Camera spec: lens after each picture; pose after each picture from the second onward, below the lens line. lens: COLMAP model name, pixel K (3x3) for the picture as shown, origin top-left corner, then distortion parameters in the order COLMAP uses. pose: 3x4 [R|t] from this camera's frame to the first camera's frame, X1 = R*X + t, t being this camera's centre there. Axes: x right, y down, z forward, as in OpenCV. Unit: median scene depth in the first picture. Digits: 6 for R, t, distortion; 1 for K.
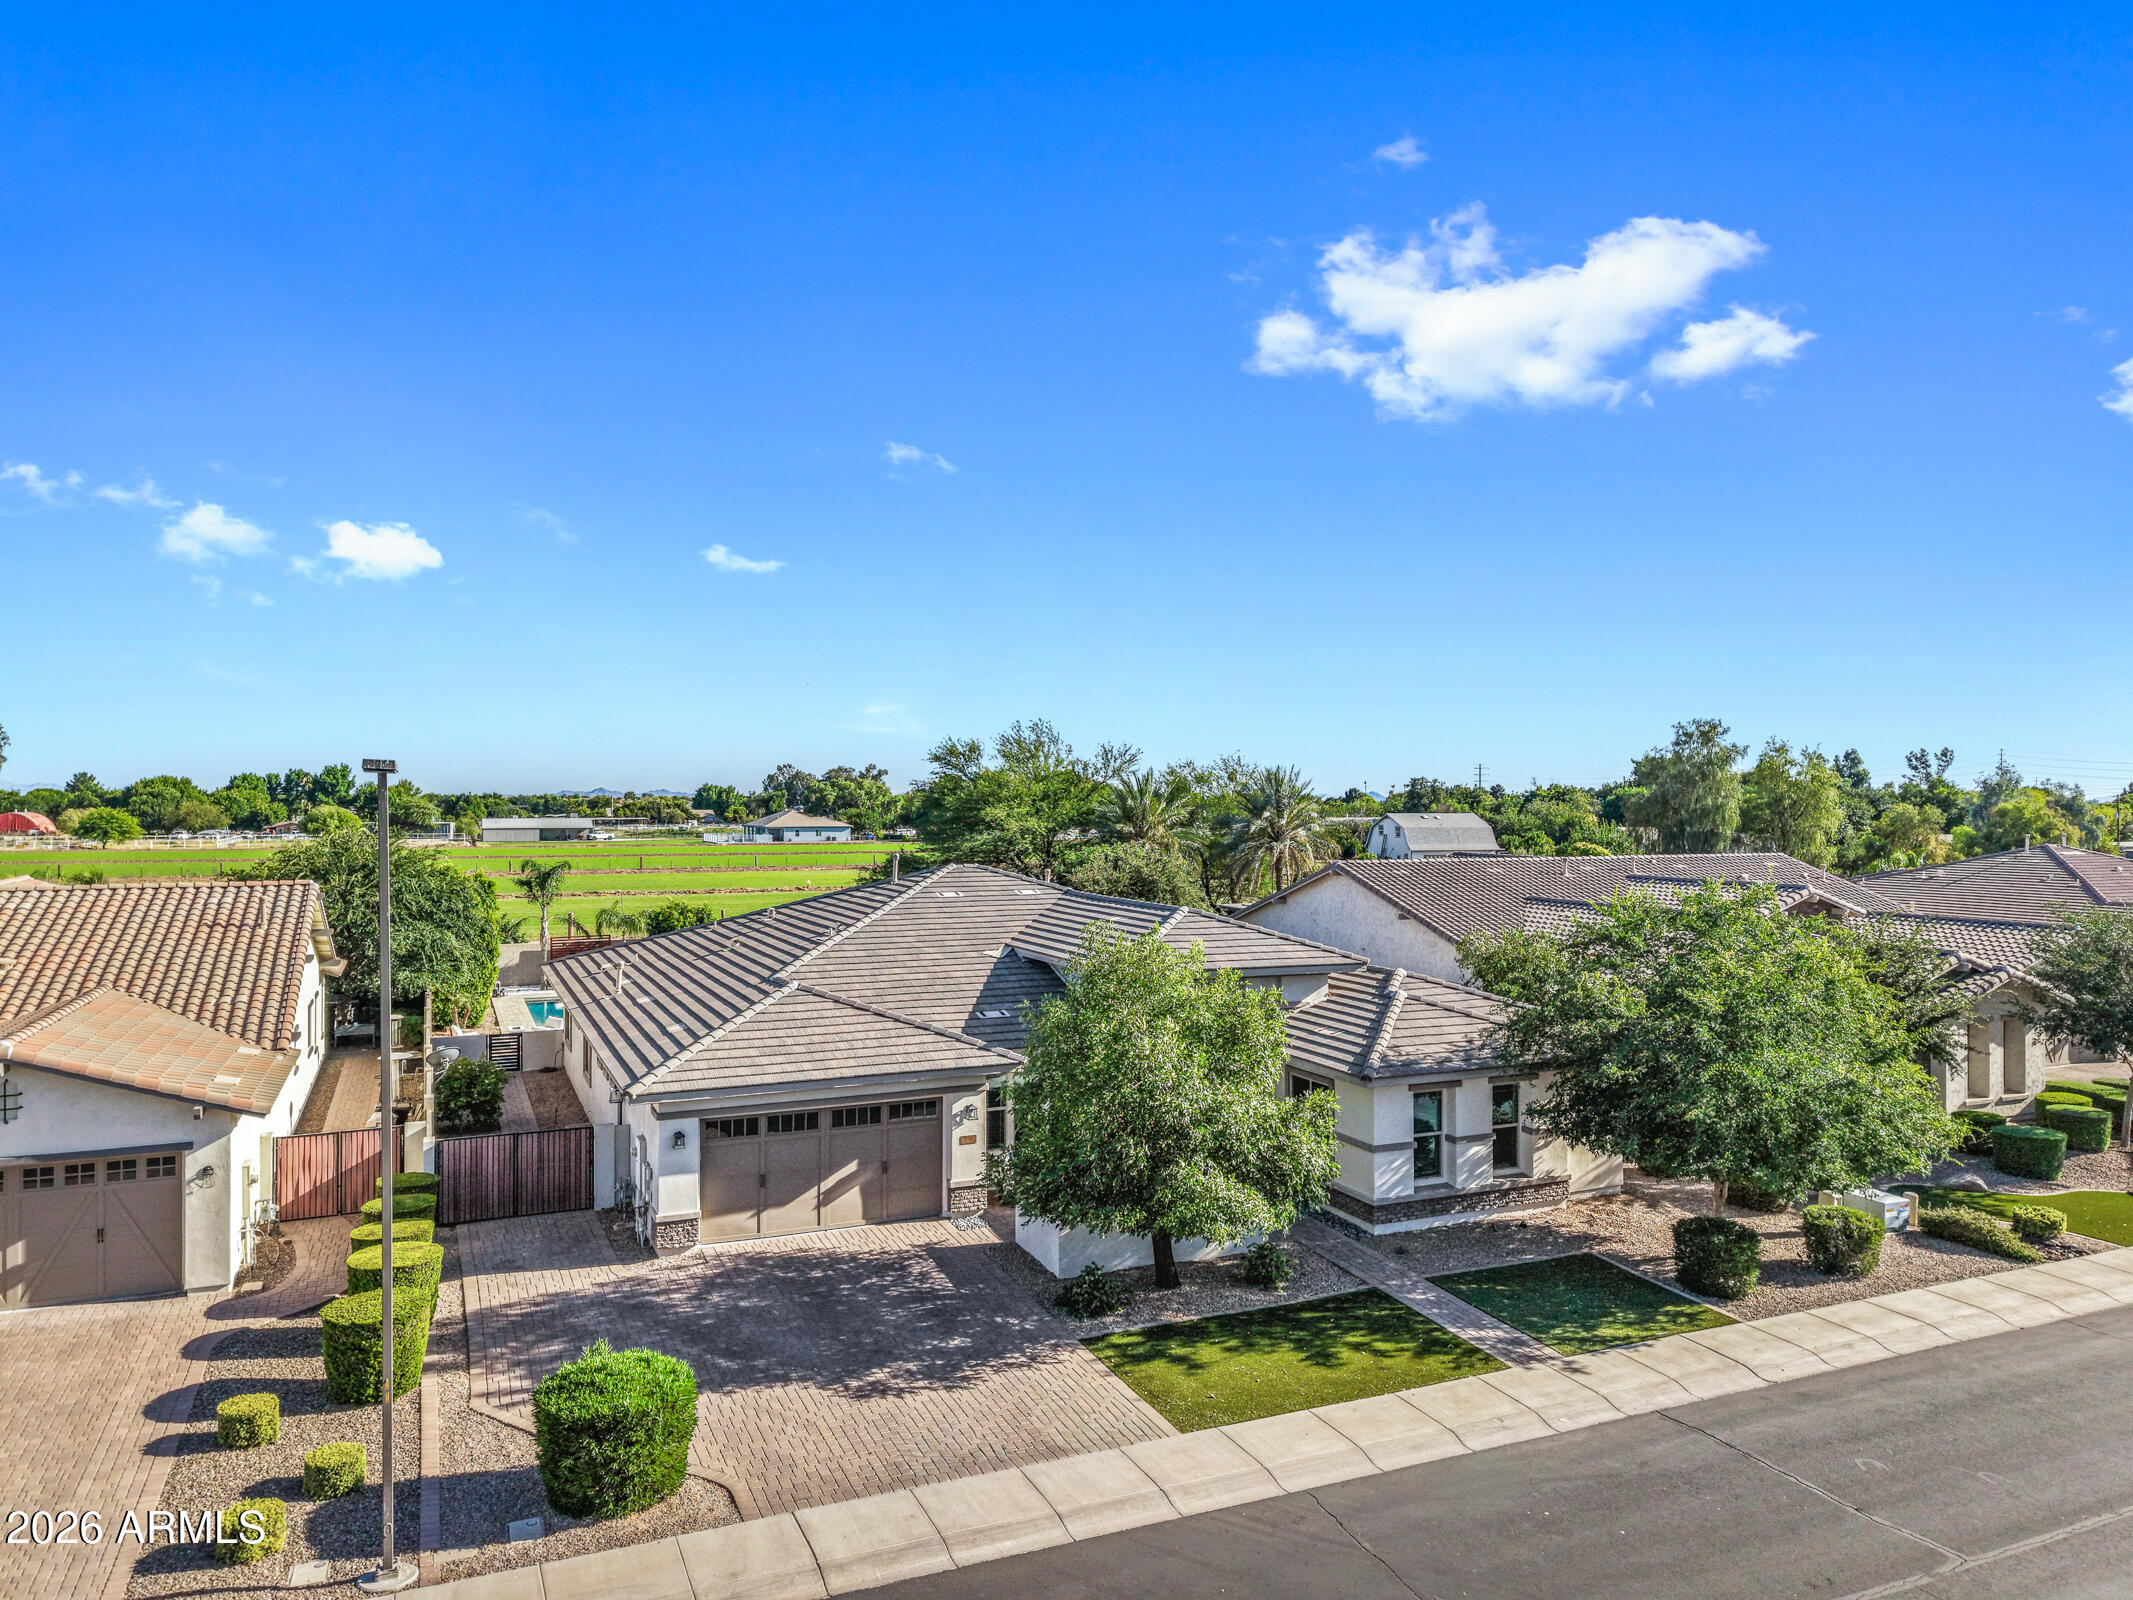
lens RADIAL K [[1420.7, 0, 1068.2], [0, 1420.7, 815.3], [0, 0, 1]] dist [0.062070, -0.066272]
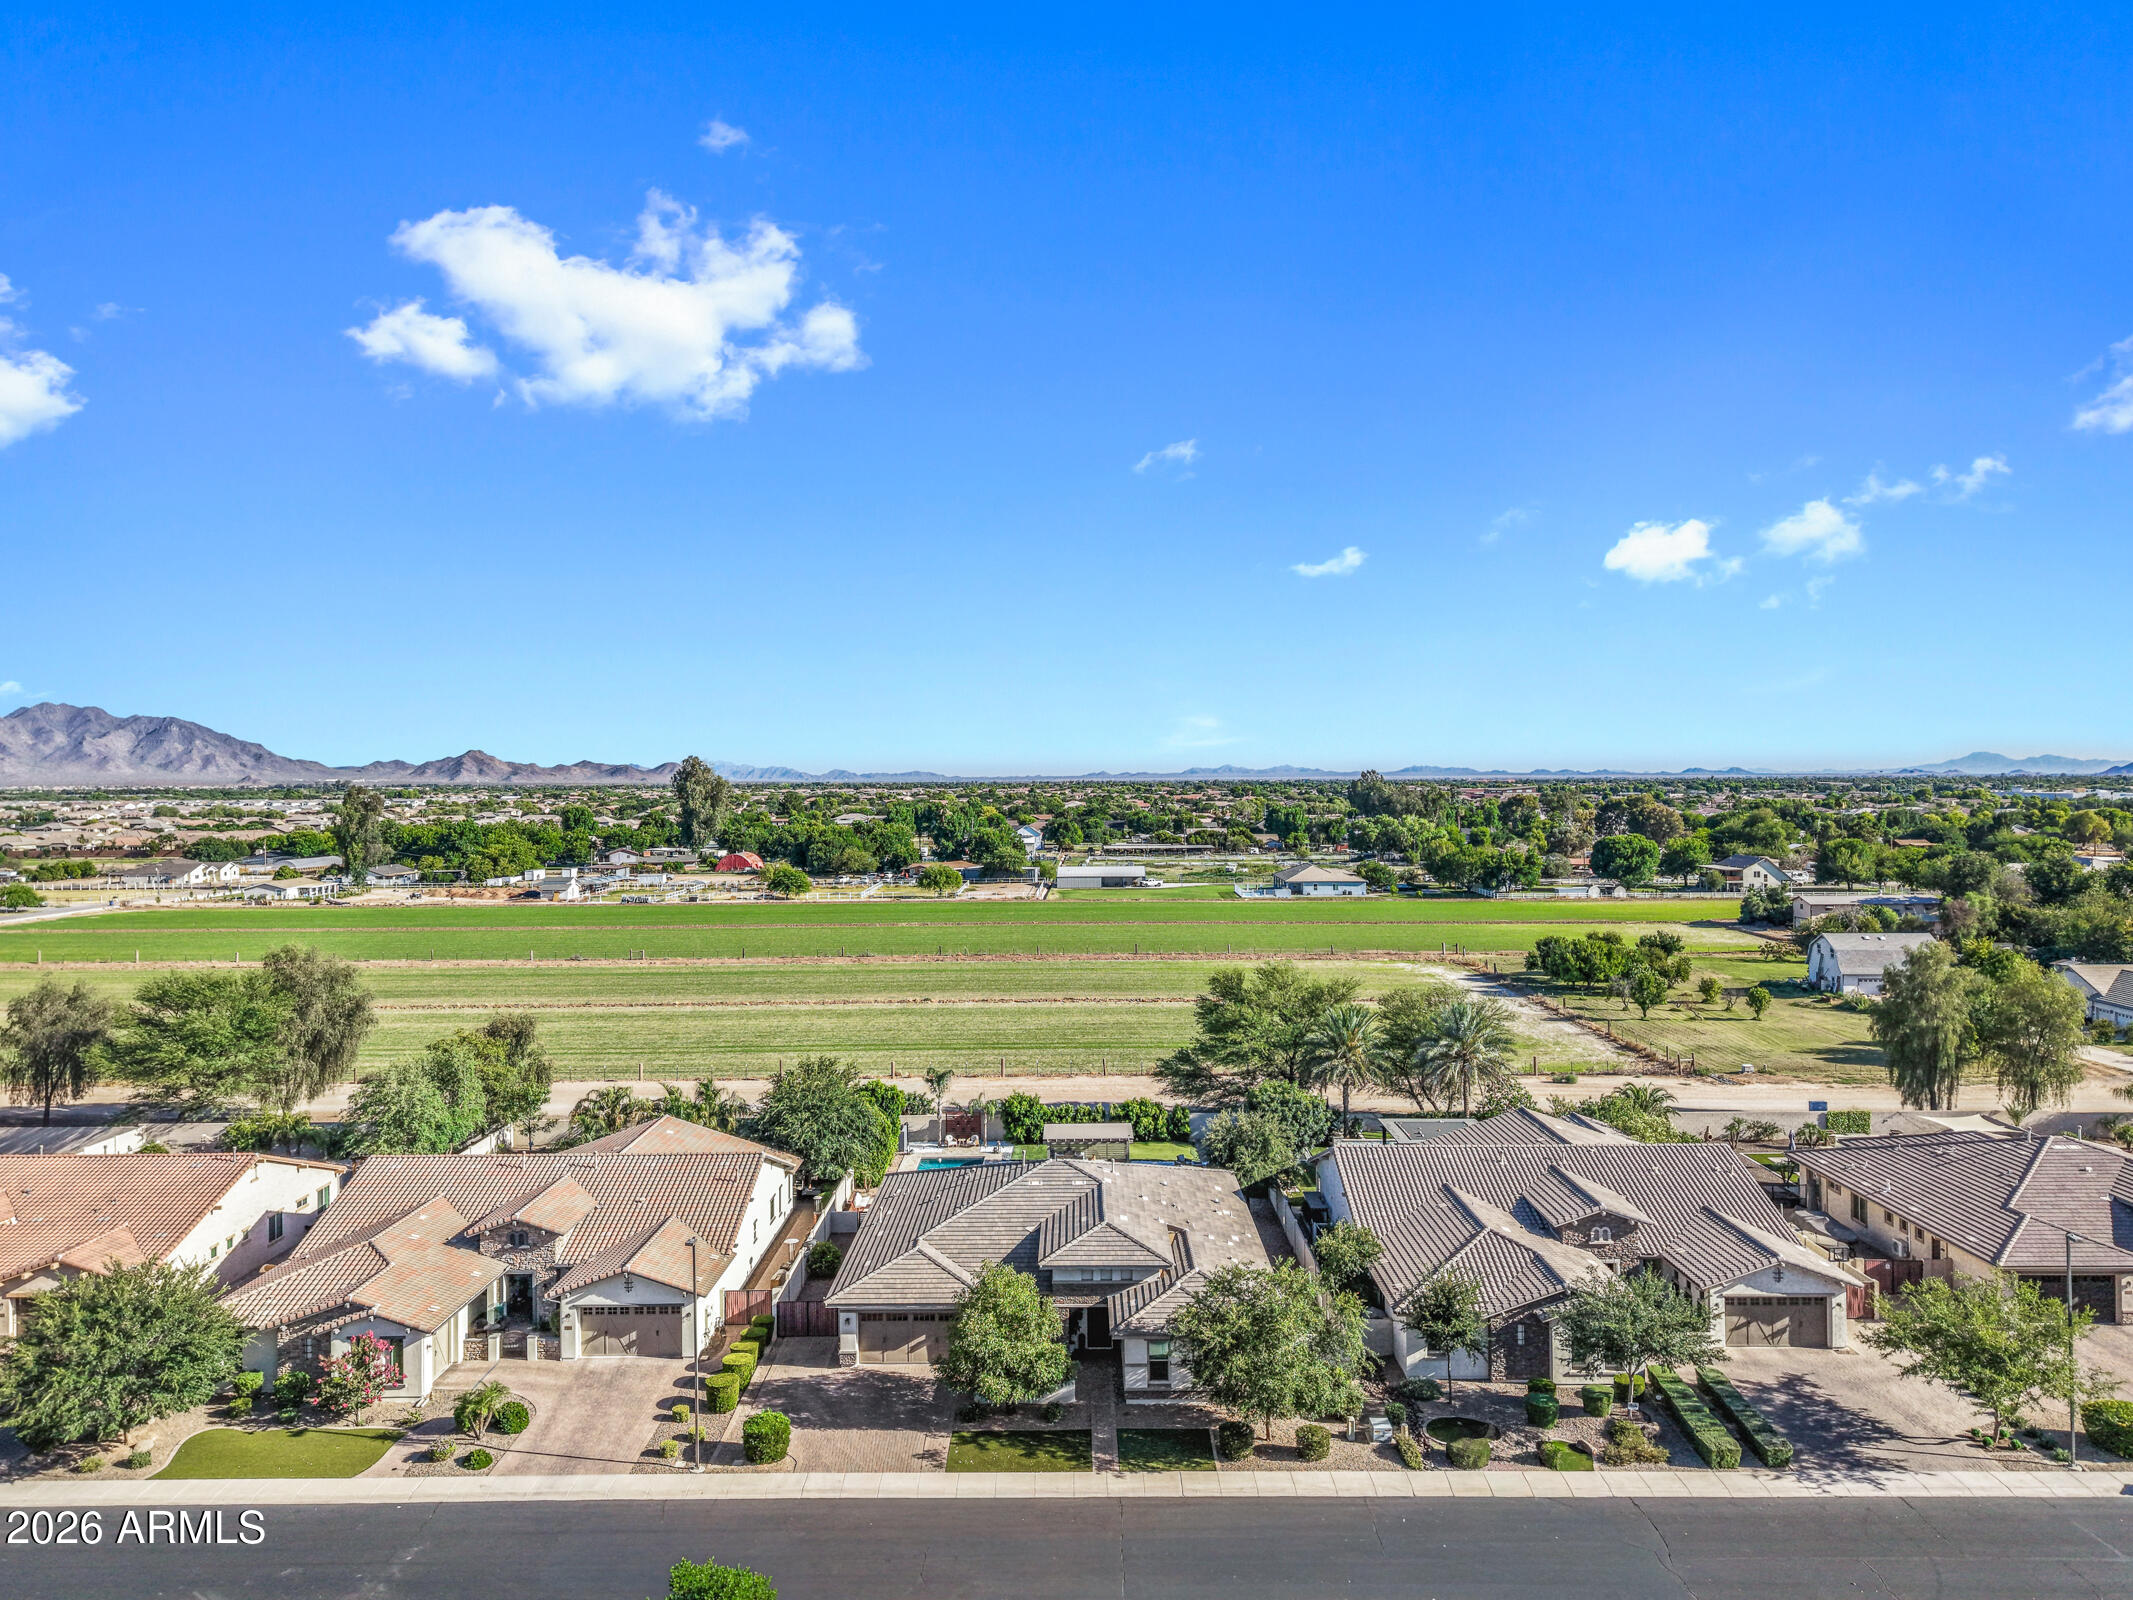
lens RADIAL K [[1485.2, 0, 1066.5], [0, 1485.2, 800.0], [0, 0, 1]] dist [0.054105, -0.061895]
pose [[0.910603, -0.002153, -0.413276, 1.149780], [0.005840, 0.999954, 0.007658, -0.696264], [0.413240, -0.009387, 0.910574, -1.202913]]
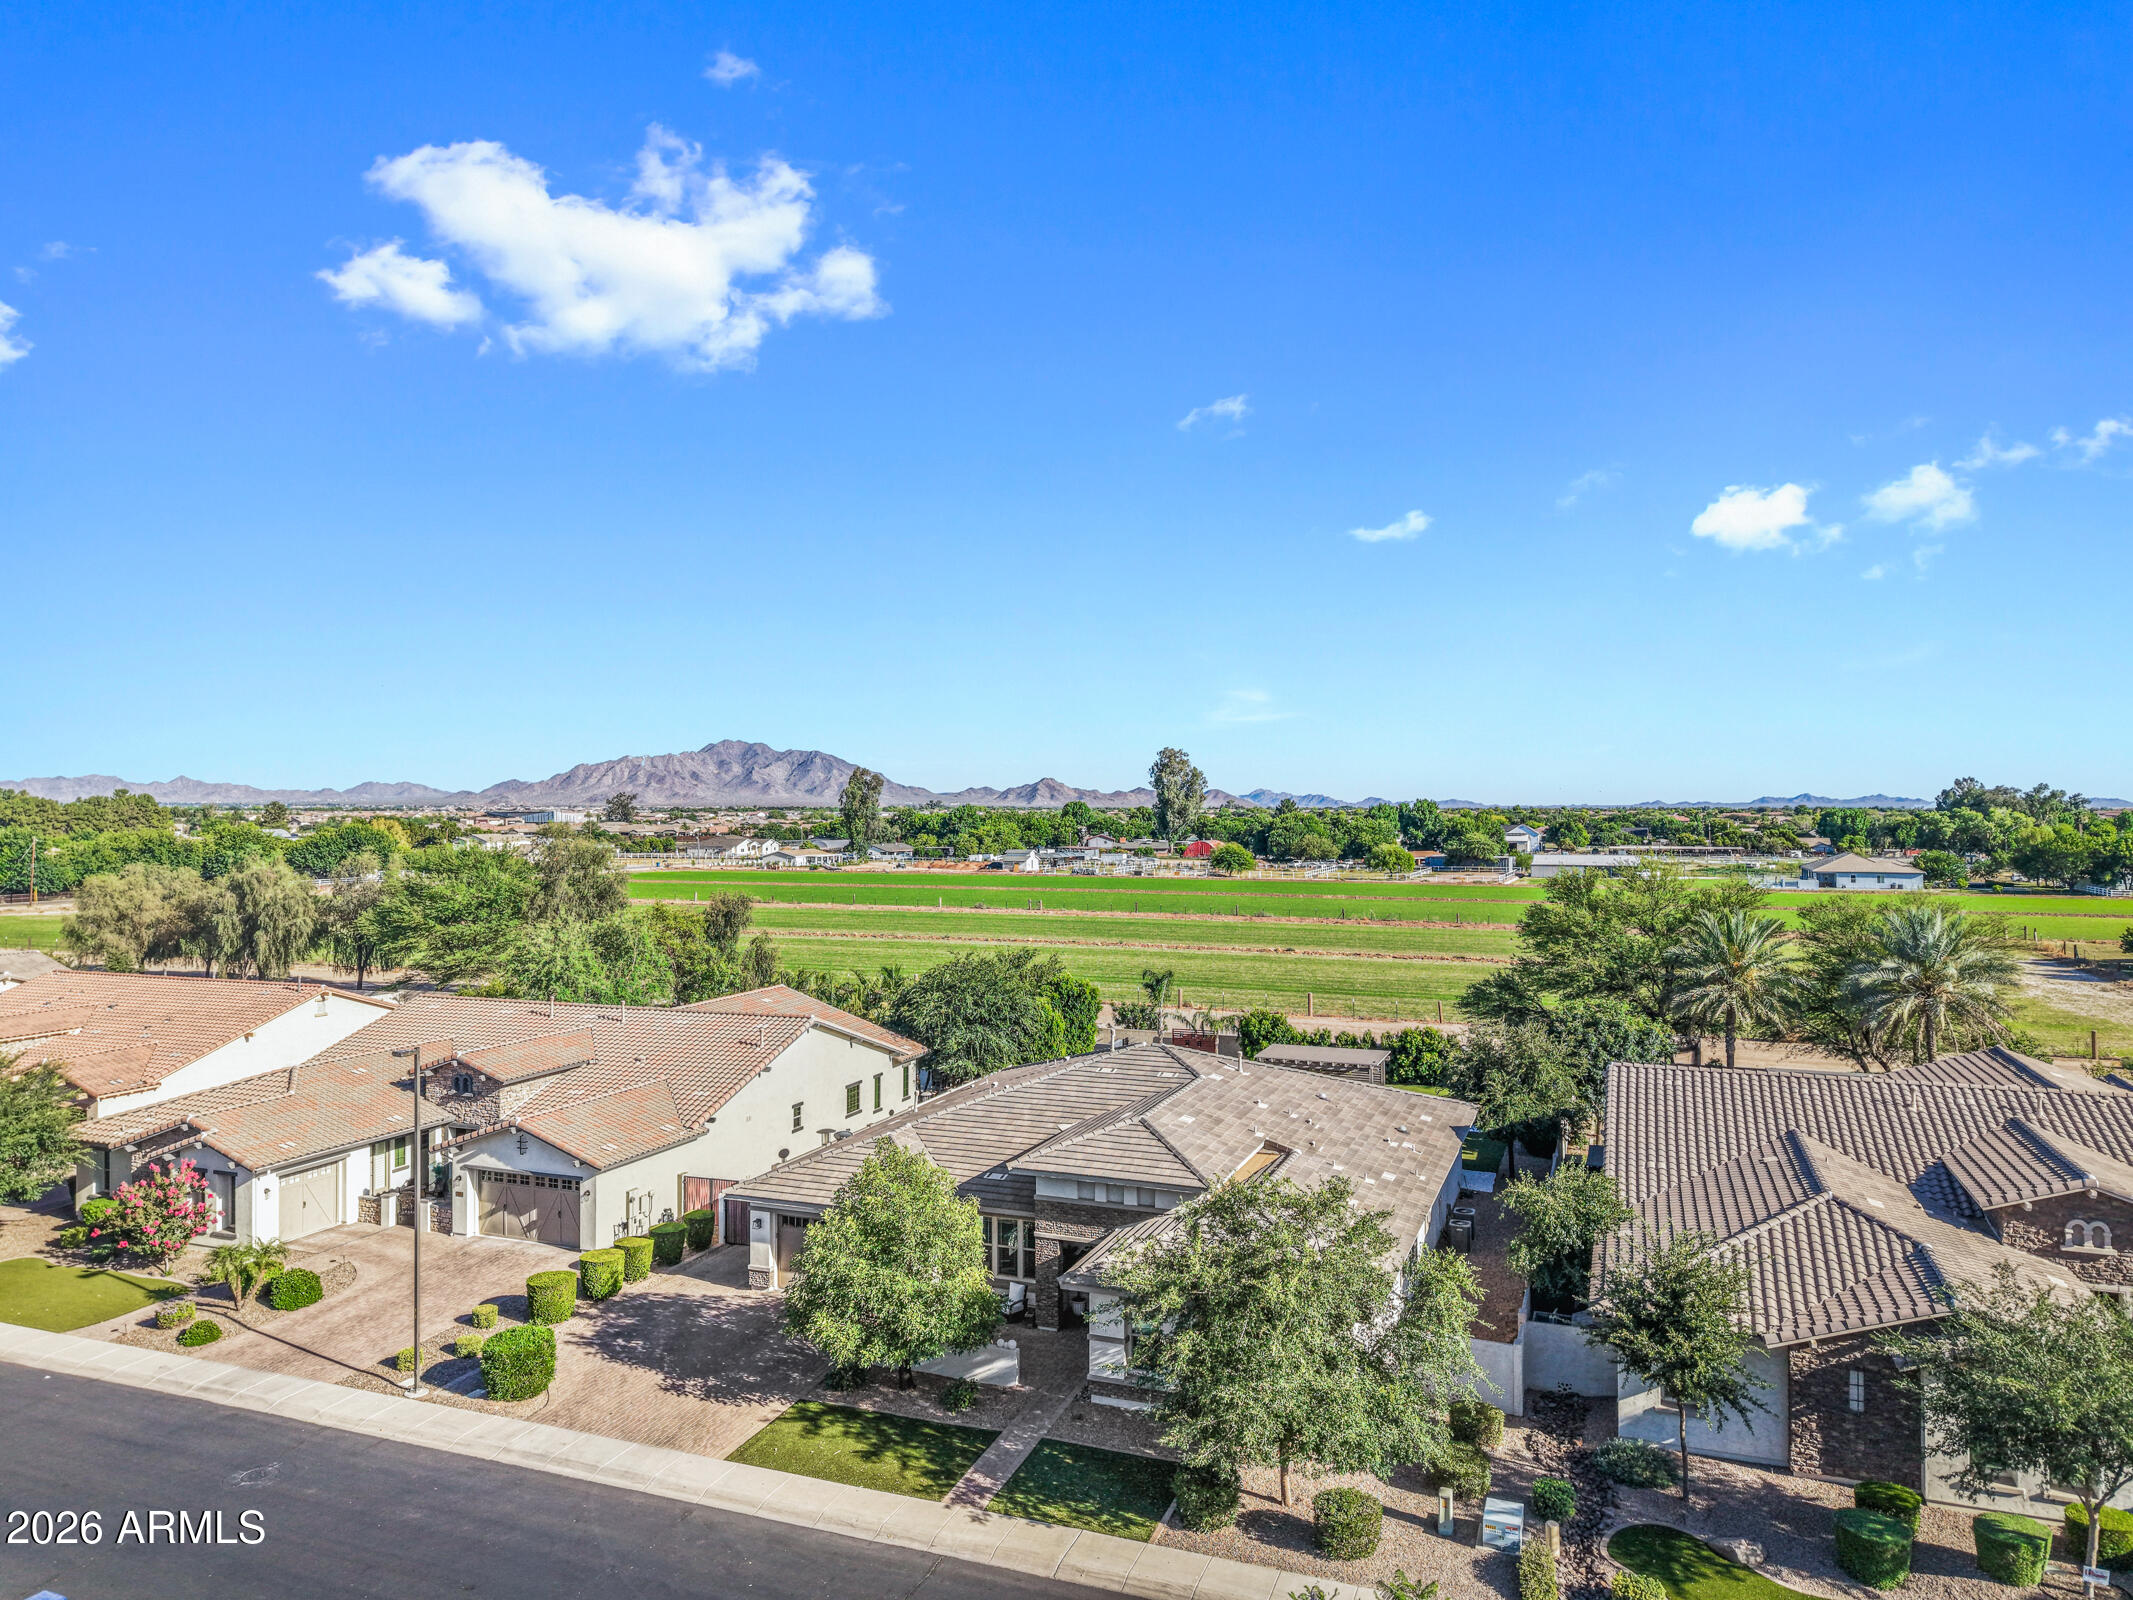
lens RADIAL K [[1420.7, 0, 1068.2], [0, 1420.7, 815.3], [0, 0, 1]] dist [0.062070, -0.066272]
pose [[0.701484, 0.000878, -0.712685, 1.205146], [-0.003850, 0.999989, -0.002558, -0.257235], [0.712675, 0.004538, 0.701479, 0.059260]]
